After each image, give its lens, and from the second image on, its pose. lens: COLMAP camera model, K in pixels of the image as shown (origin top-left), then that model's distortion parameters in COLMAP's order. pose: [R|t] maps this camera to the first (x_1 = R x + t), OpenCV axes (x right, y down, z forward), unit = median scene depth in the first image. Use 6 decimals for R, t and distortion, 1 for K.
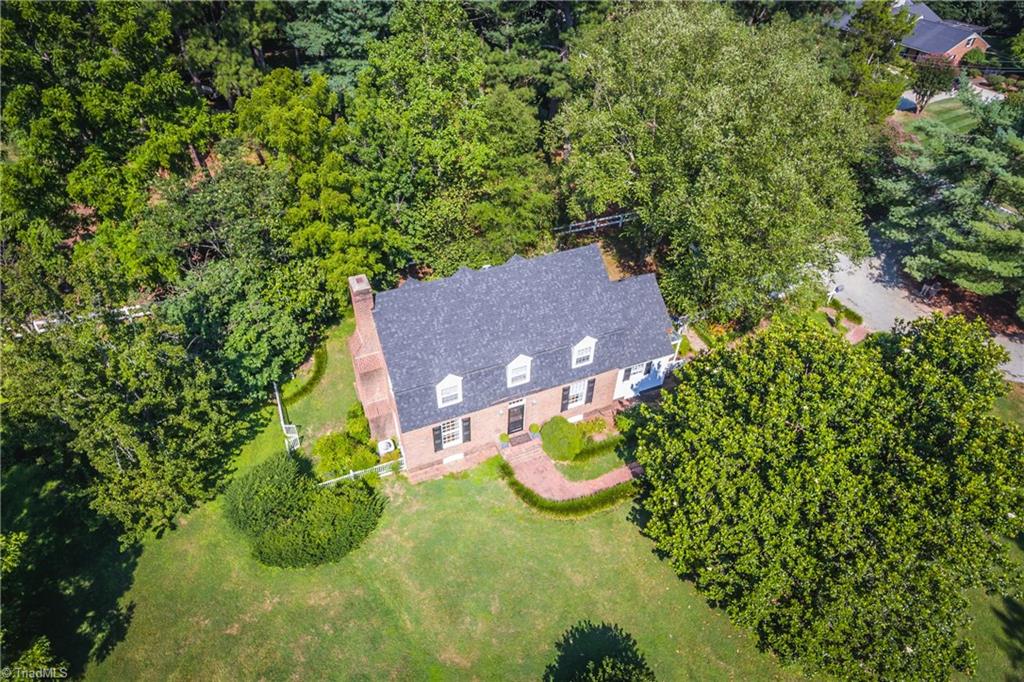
lens RADIAL K [[639.7, 0, 514.3], [0, 639.7, 369.3], [0, 0, 1]] dist [-0.004554, -0.000329]
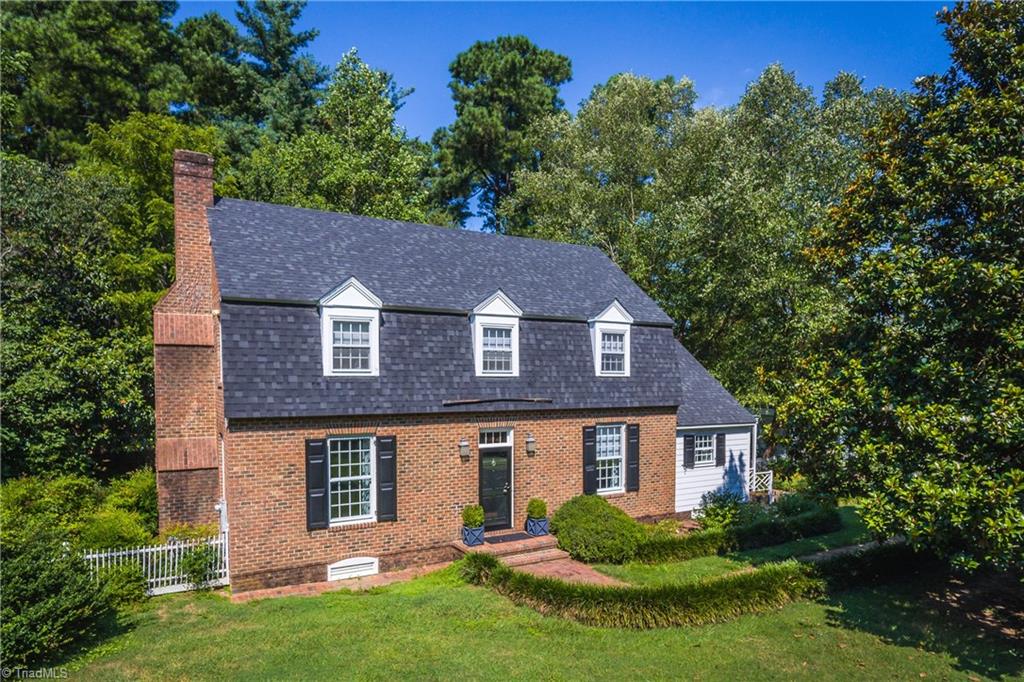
lens RADIAL K [[632.3, 0, 506.4], [0, 632.3, 377.1], [0, 0, 1]] dist [-0.022679, 0.002754]
pose [[0.994851, -0.031057, 0.096469, -0.029686], [0.088262, 0.733313, -0.674138, 0.311254], [-0.049805, 0.679182, 0.732278, 0.571828]]
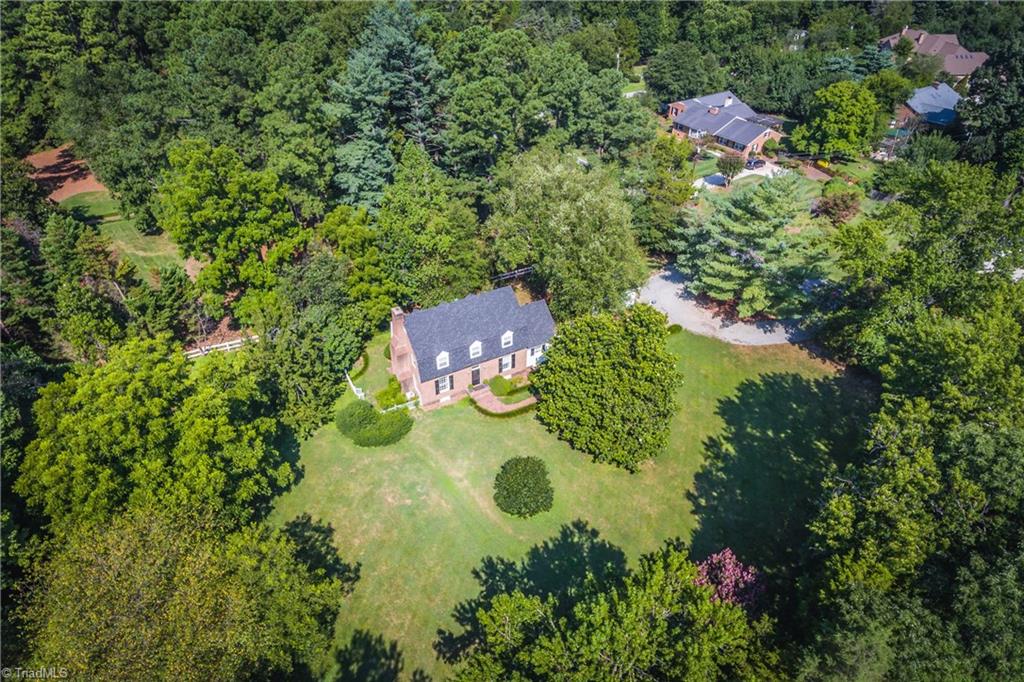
lens RADIAL K [[632.3, 0, 506.4], [0, 632.3, 377.1], [0, 0, 1]] dist [-0.022679, 0.002754]
pose [[0.996087, -0.067556, 0.056984, -0.013888], [0.070471, 0.996220, -0.050792, 0.172207], [-0.053337, 0.054609, 0.997082, -0.872534]]
